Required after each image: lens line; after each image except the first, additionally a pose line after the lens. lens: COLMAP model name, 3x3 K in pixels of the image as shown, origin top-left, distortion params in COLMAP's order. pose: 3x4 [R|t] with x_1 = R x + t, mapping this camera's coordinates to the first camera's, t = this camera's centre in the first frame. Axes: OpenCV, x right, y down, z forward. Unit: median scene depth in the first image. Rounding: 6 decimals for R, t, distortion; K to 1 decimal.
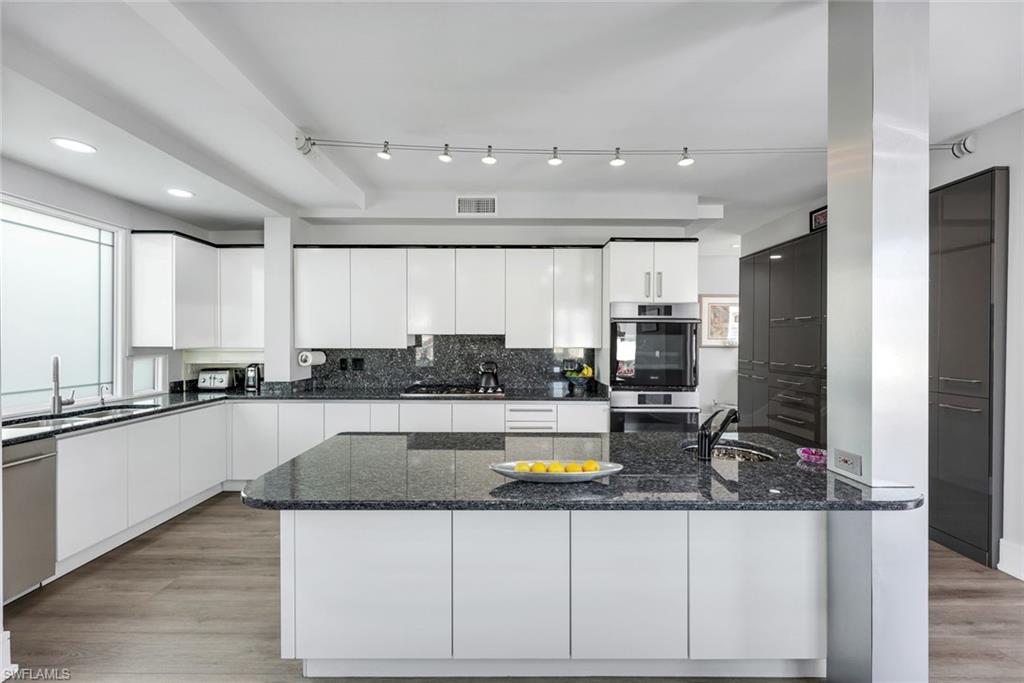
lens RADIAL K [[413.3, 0, 511.3], [0, 413.3, 341.2], [0, 0, 1]] dist [-0.001584, -0.000168]
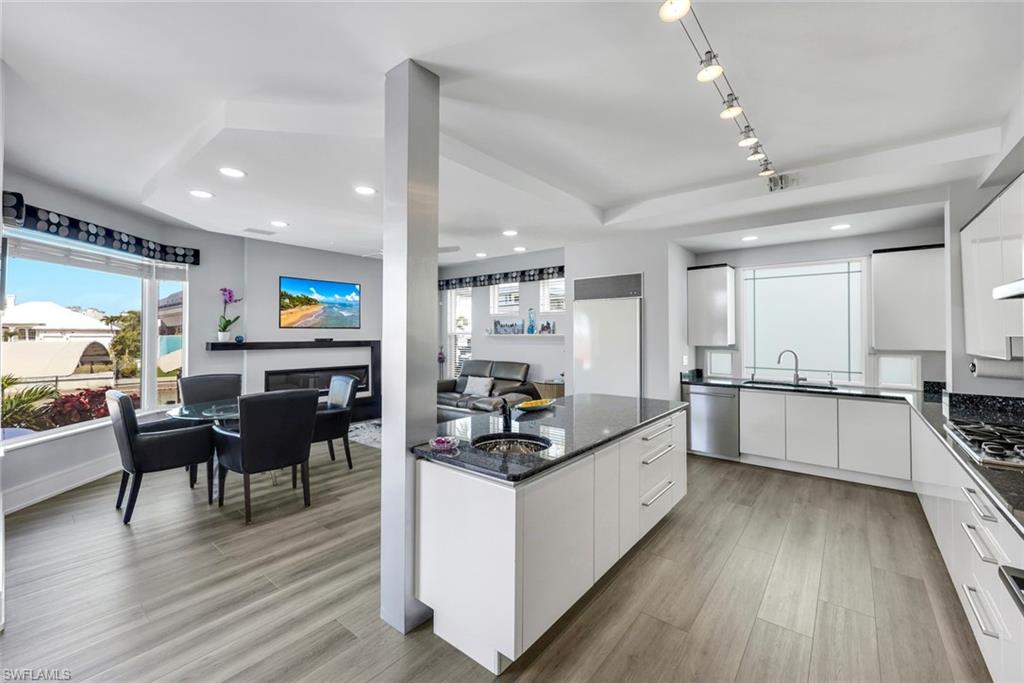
lens RADIAL K [[419.8, 0, 507.8], [0, 419.8, 328.3], [0, 0, 1]] dist [-0.000567, -0.000342]
pose [[-0.632908, -0.013017, -0.774117, 0.862957], [-0.005921, 0.999911, -0.011973, -0.023360], [0.774204, -0.002995, -0.632929, 1.035978]]
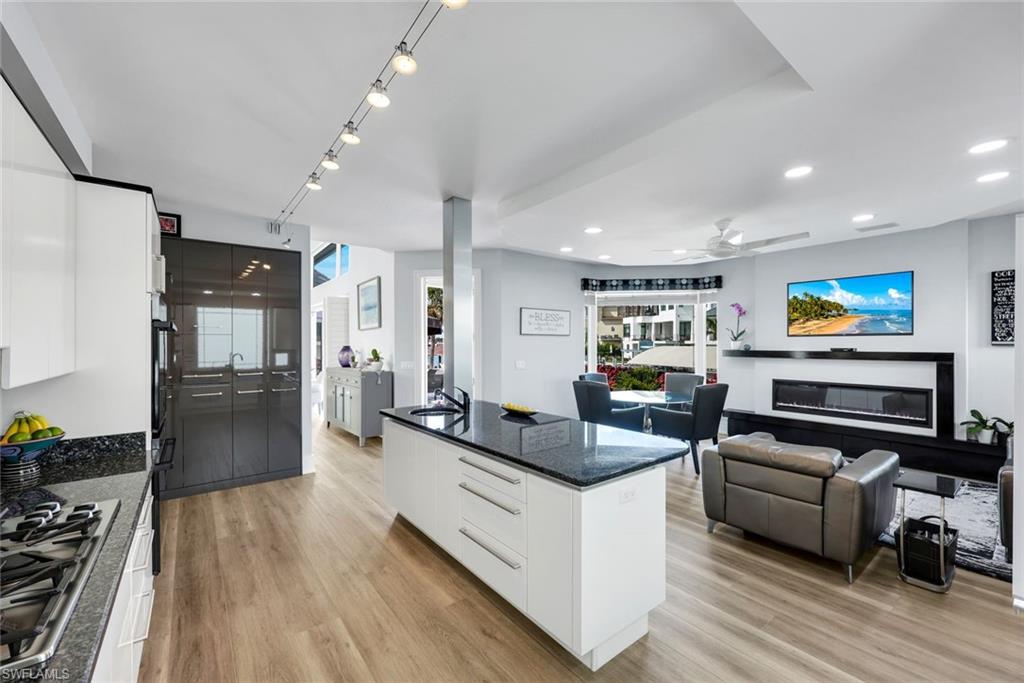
lens RADIAL K [[413.3, 0, 511.3], [0, 413.3, 341.2], [0, 0, 1]] dist [-0.001584, -0.000168]
pose [[-0.615642, 0.001258, 0.788025, -0.662445], [0.004357, 0.999989, 0.001808, -0.029956], [-0.788014, 0.004546, -0.615641, 1.114806]]
